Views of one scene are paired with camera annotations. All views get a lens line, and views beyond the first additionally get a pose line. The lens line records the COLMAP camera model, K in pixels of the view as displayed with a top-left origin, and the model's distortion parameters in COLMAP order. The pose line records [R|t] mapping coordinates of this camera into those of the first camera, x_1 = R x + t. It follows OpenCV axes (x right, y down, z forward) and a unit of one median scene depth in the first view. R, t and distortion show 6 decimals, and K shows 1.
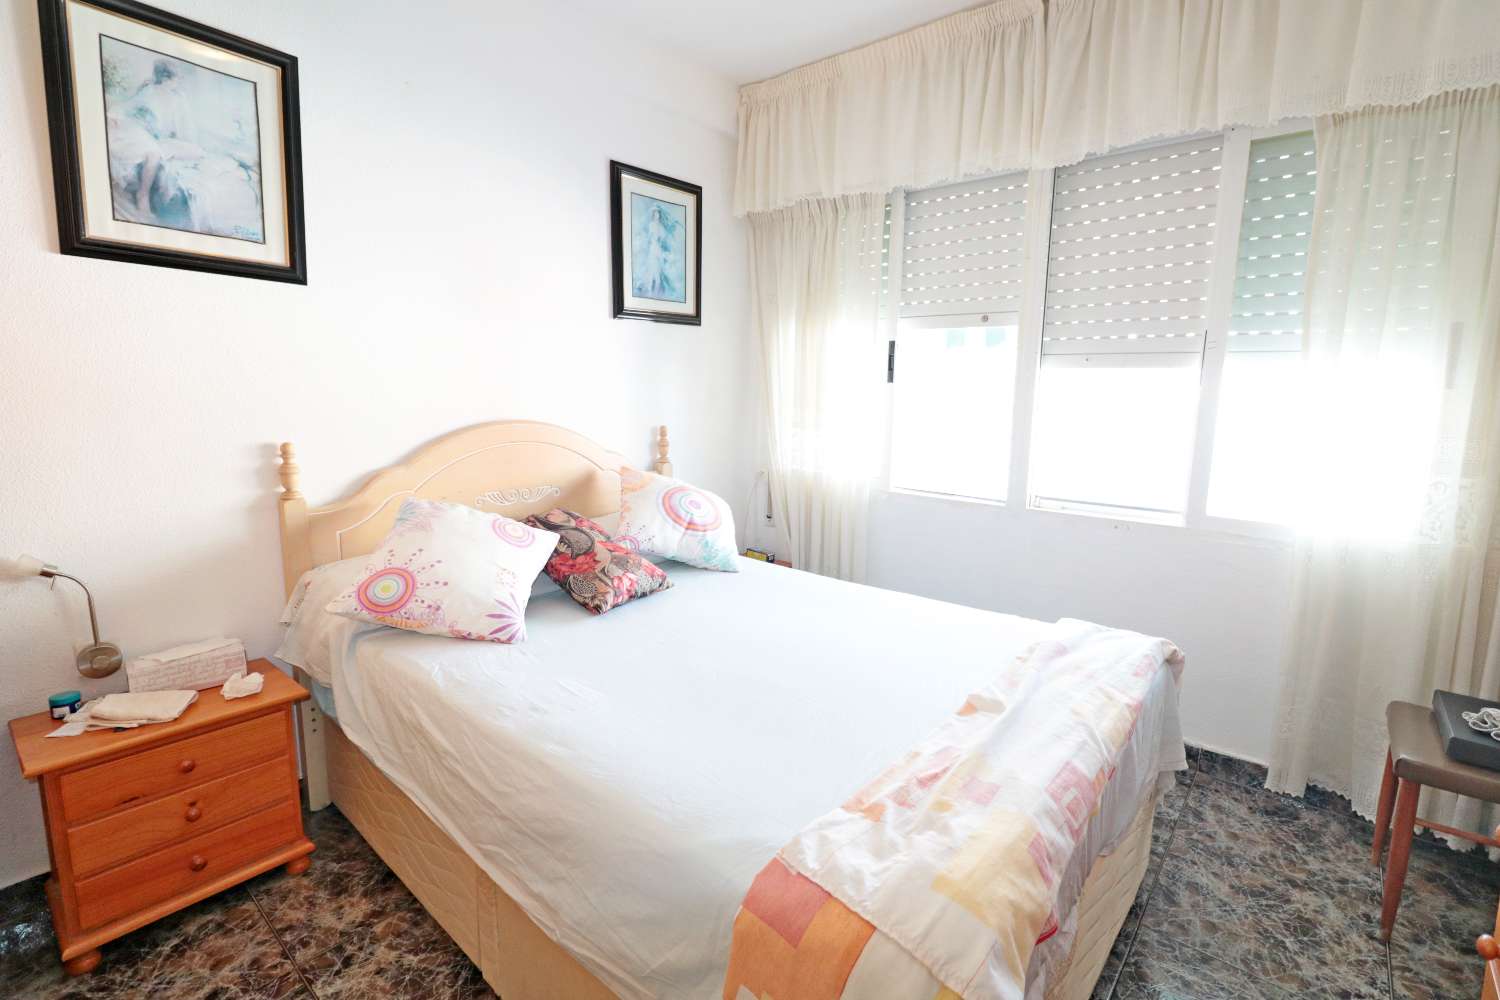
lens RADIAL K [[691.6, 0, 746.4], [0, 691.6, 487.2], [0, 0, 1]] dist [0.000927, -0.000565]
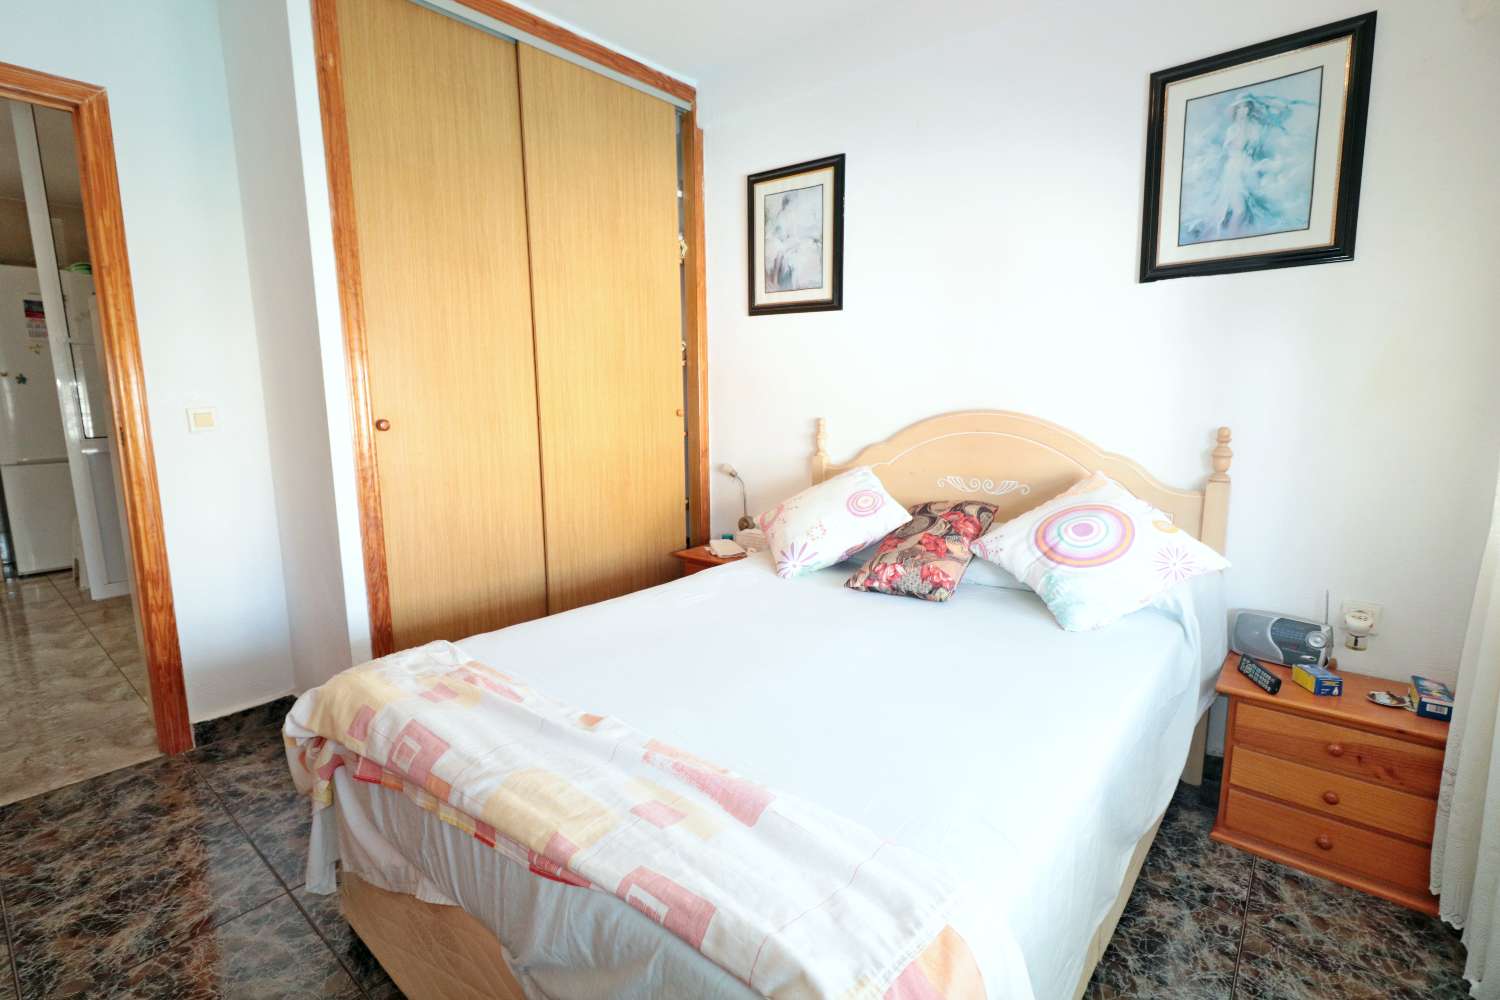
lens RADIAL K [[691.6, 0, 746.4], [0, 691.6, 487.2], [0, 0, 1]] dist [0.000927, -0.000565]
pose [[0.009349, 0.130428, -0.991414, 0.788418], [-0.130939, 0.983080, 0.128097, -0.081419], [0.991346, 0.128617, 0.026269, 0.760110]]
